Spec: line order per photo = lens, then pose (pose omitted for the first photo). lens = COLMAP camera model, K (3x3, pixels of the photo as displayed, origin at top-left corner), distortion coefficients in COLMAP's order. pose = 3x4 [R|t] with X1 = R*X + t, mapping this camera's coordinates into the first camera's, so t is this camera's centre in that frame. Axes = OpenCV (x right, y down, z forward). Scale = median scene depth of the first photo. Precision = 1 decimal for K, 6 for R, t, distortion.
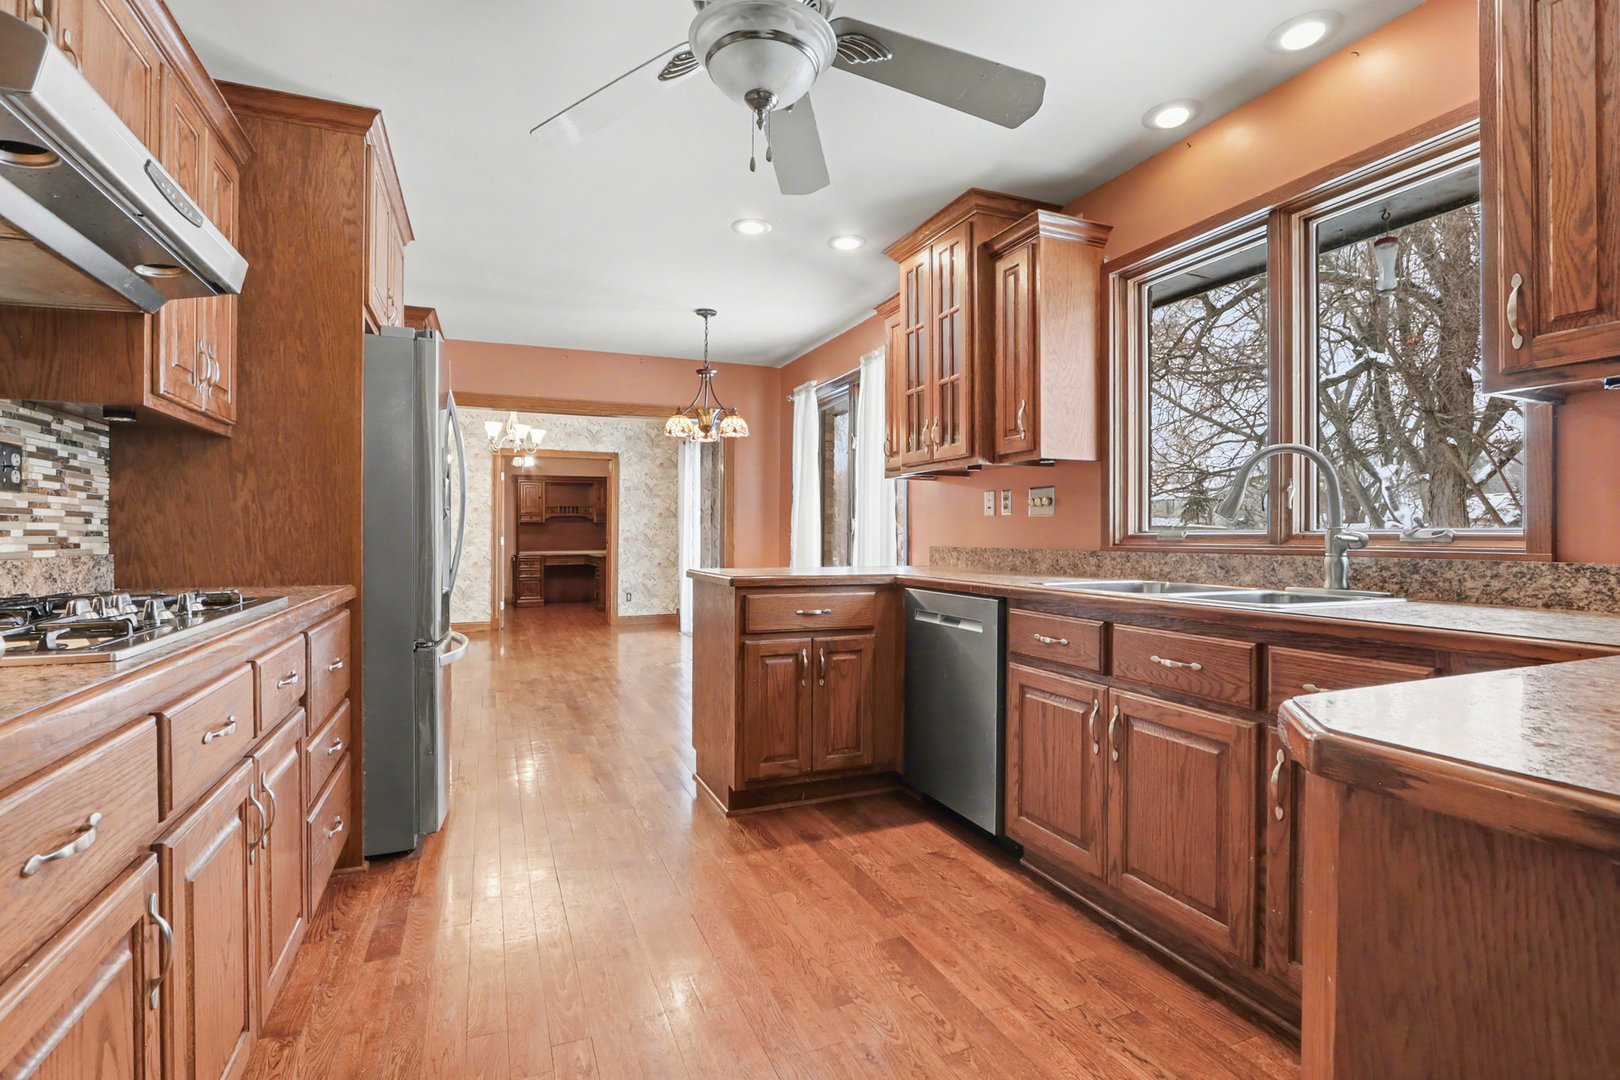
lens RADIAL K [[755.3, 0, 811.8], [0, 755.3, 538.6], [0, 0, 1]] dist [-0.015727, 0.000115]
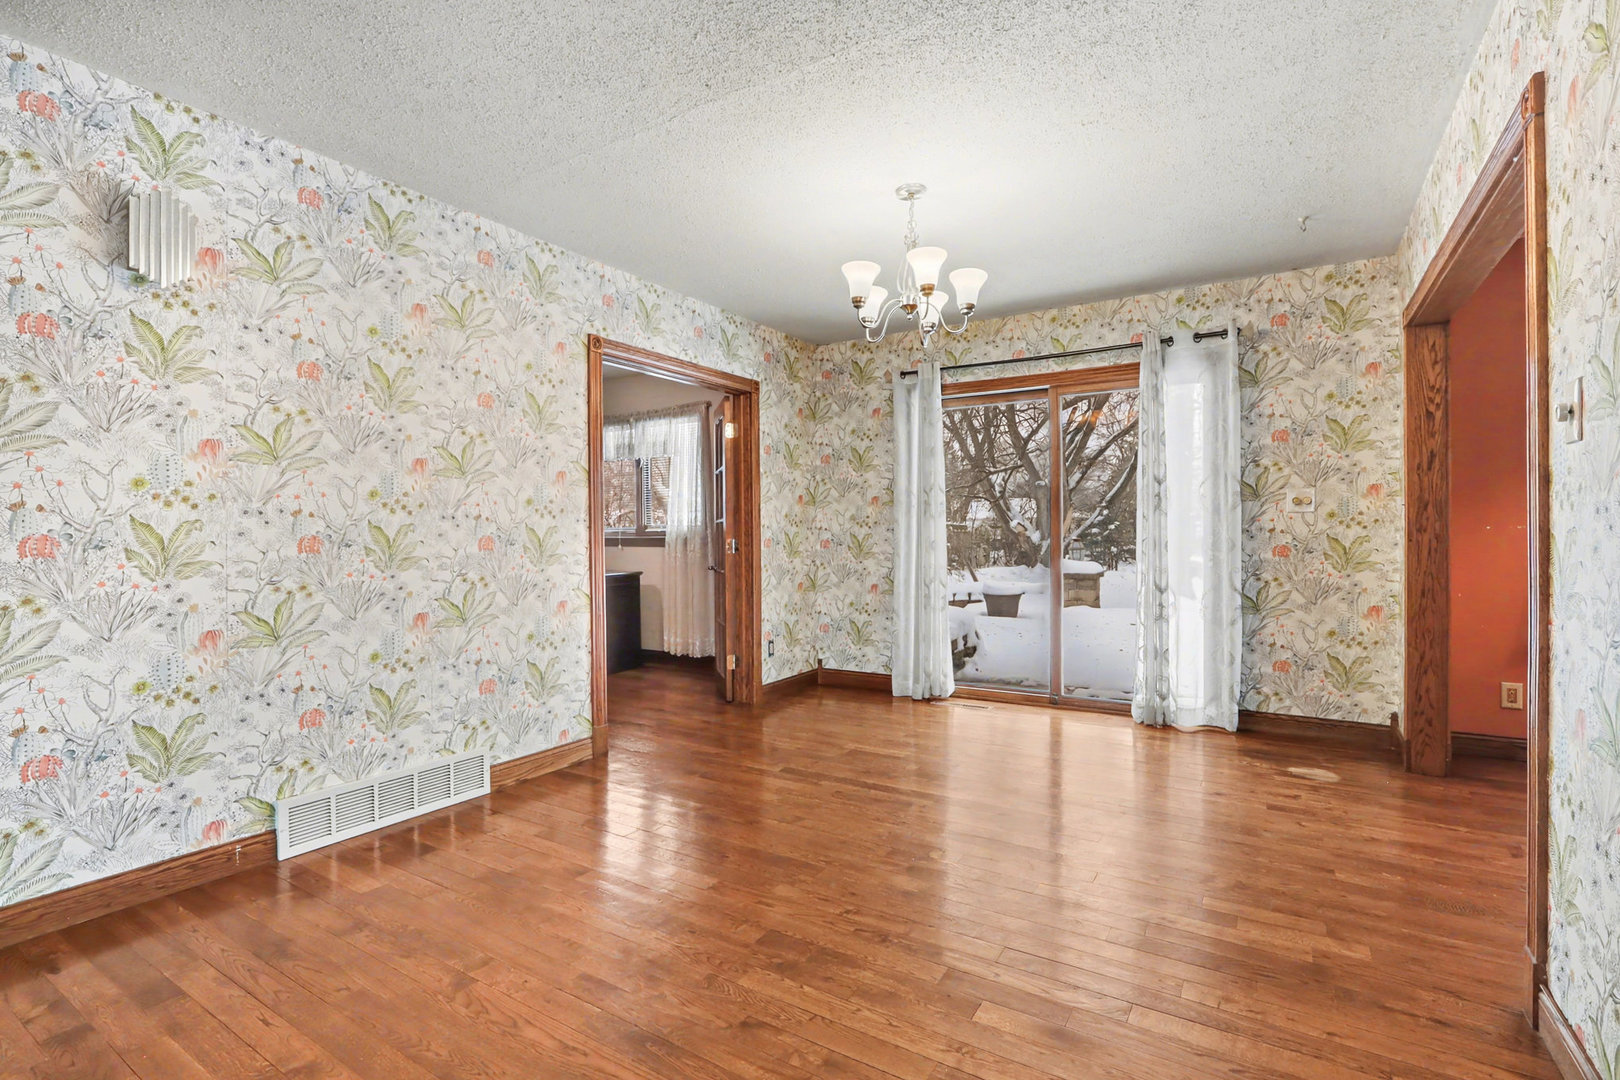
lens RADIAL K [[755.3, 0, 811.8], [0, 755.3, 538.6], [0, 0, 1]] dist [-0.015727, 0.000115]
pose [[0.821414, -0.011394, 0.570218, -0.533874], [0.013403, 0.999910, 0.000673, -0.001859], [-0.570175, 0.007090, 0.821493, 0.537811]]
